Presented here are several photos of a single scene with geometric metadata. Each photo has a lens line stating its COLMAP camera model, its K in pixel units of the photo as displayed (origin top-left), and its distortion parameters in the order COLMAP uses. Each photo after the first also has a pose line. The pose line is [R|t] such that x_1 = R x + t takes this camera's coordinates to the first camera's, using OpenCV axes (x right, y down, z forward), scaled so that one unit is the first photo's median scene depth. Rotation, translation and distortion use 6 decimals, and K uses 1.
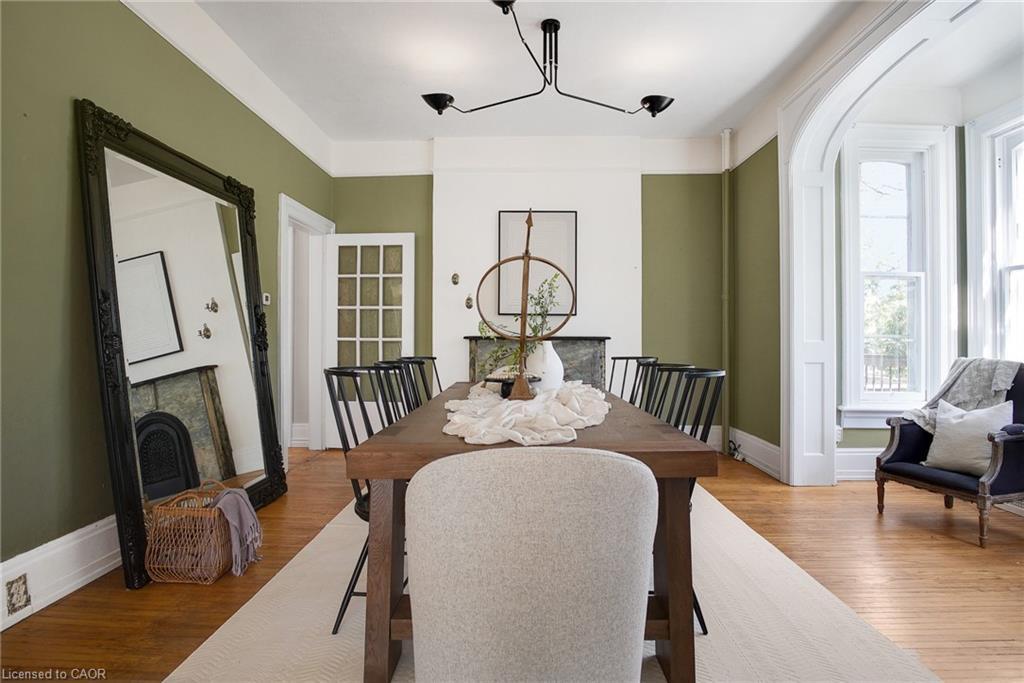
lens RADIAL K [[544.9, 0, 510.5], [0, 544.9, 335.7], [0, 0, 1]] dist [0.002660, 0.002139]
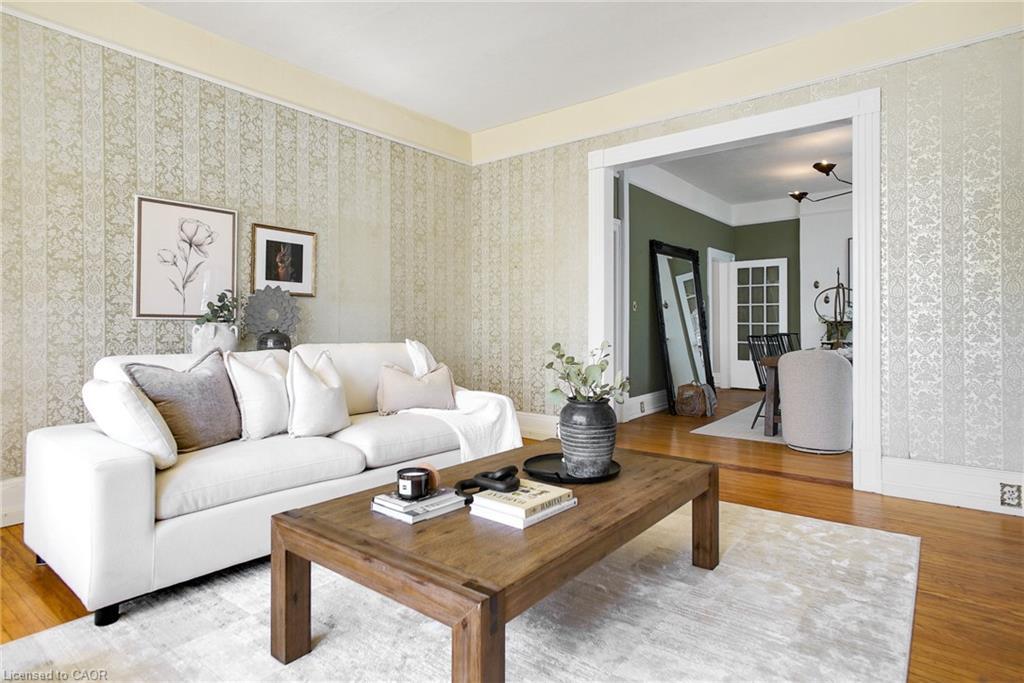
lens RADIAL K [[544.9, 0, 510.5], [0, 544.9, 335.7], [0, 0, 1]] dist [0.002660, 0.002139]
pose [[0.790957, -0.002374, -0.611867, 0.171613], [0.018183, 0.999642, 0.019626, -0.002142], [0.611602, -0.026648, 0.790717, -0.821639]]
